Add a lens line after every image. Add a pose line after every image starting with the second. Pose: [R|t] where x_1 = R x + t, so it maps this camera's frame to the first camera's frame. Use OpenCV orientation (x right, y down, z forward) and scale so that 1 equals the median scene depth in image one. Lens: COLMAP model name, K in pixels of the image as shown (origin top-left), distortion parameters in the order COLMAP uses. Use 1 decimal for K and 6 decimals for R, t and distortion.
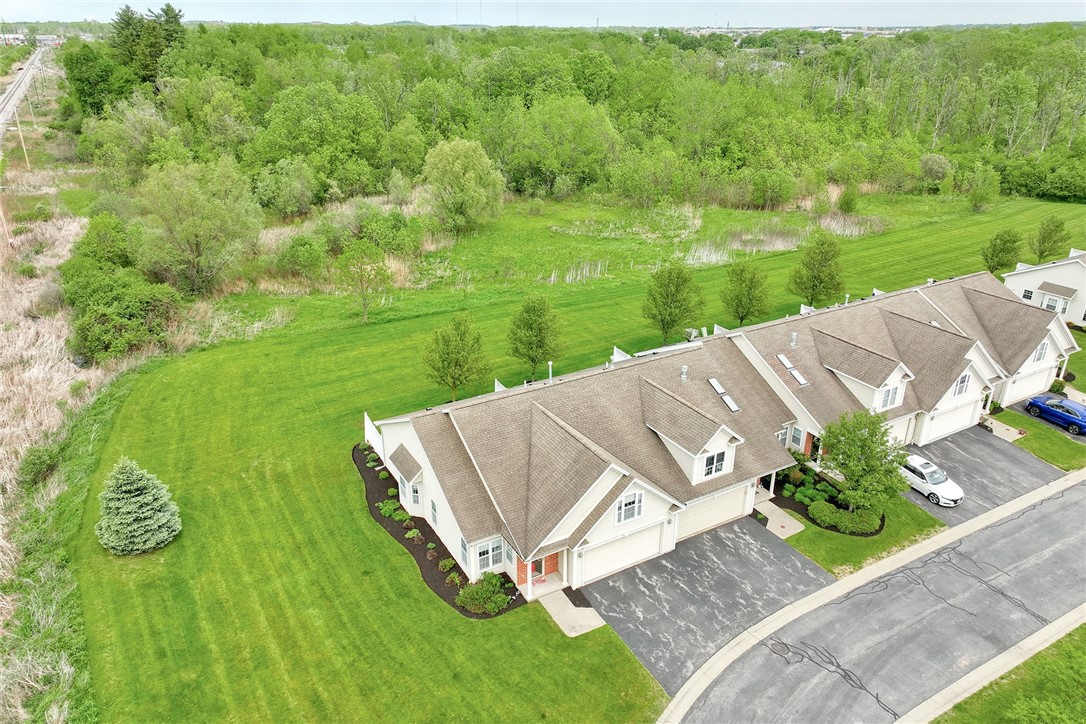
lens RADIAL K [[792.1, 0, 547.8], [0, 792.1, 333.0], [0, 0, 1]] dist [-0.005528, -0.000582]
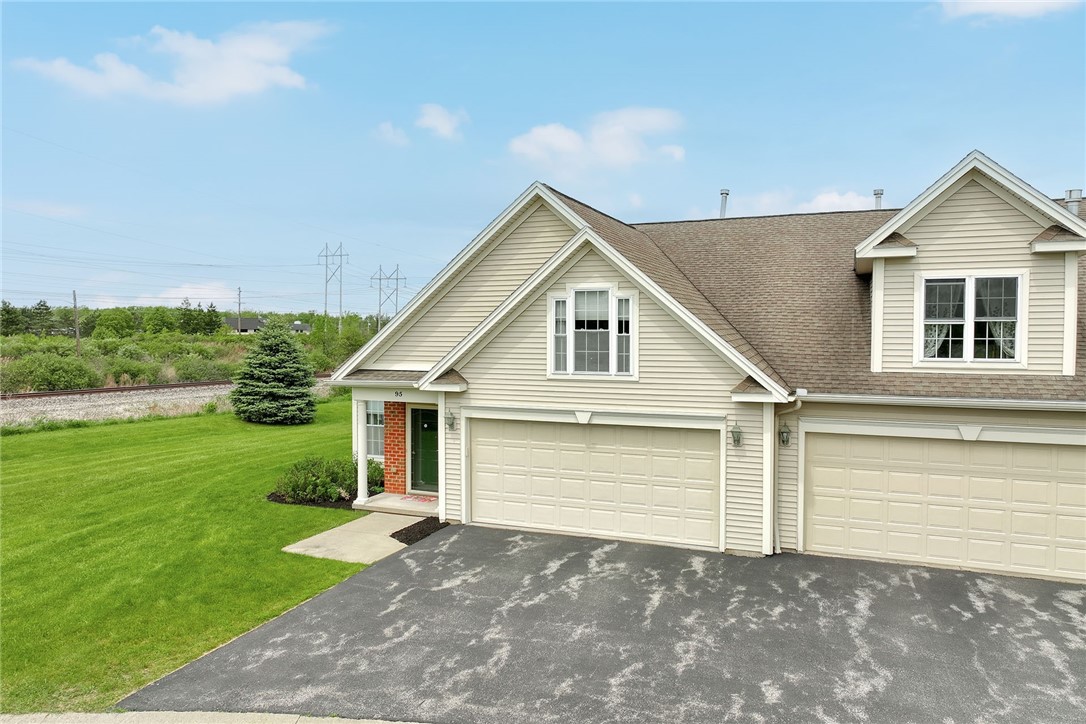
lens RADIAL K [[772.0, 0, 543.0], [0, 772.0, 362.0], [0, 0, 1]] dist [0.001416, 0.005718]
pose [[0.602300, 0.019143, -0.798041, 0.374160], [-0.295275, 0.934150, -0.200442, 0.309202], [0.741652, 0.356368, 0.568290, 0.780191]]
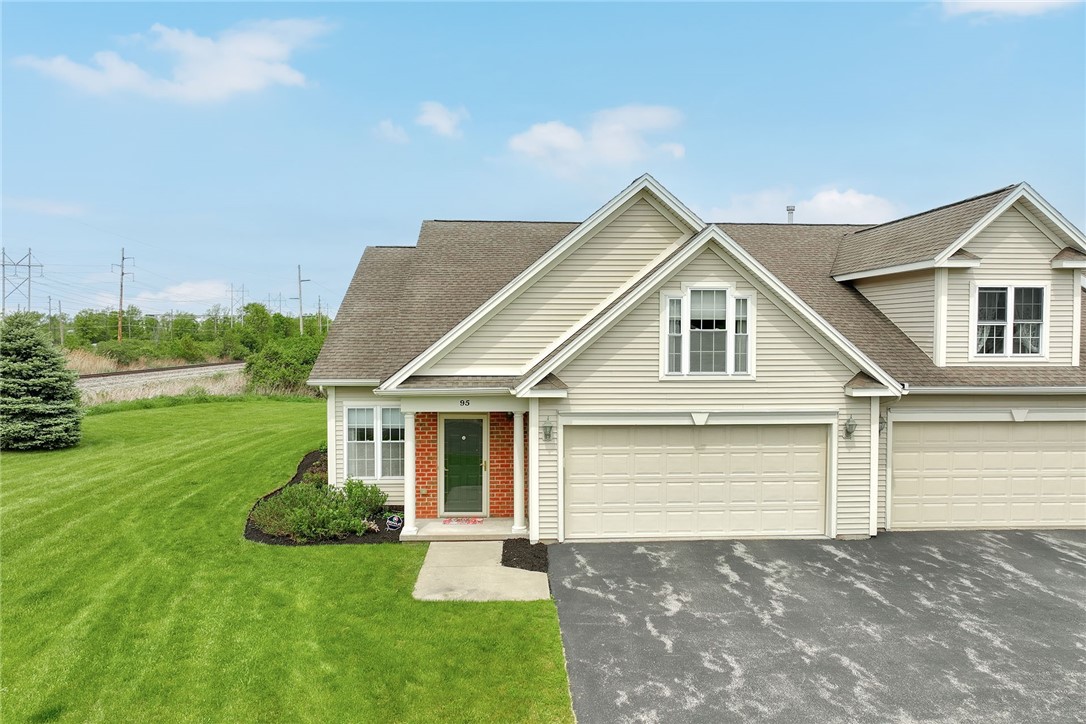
lens RADIAL K [[772.0, 0, 543.0], [0, 772.0, 362.0], [0, 0, 1]] dist [0.001416, 0.005718]
pose [[0.891090, 0.006958, -0.453774, 0.195752], [-0.162282, 0.938656, -0.304284, 0.350388], [0.423820, 0.344784, 0.837556, 0.672590]]
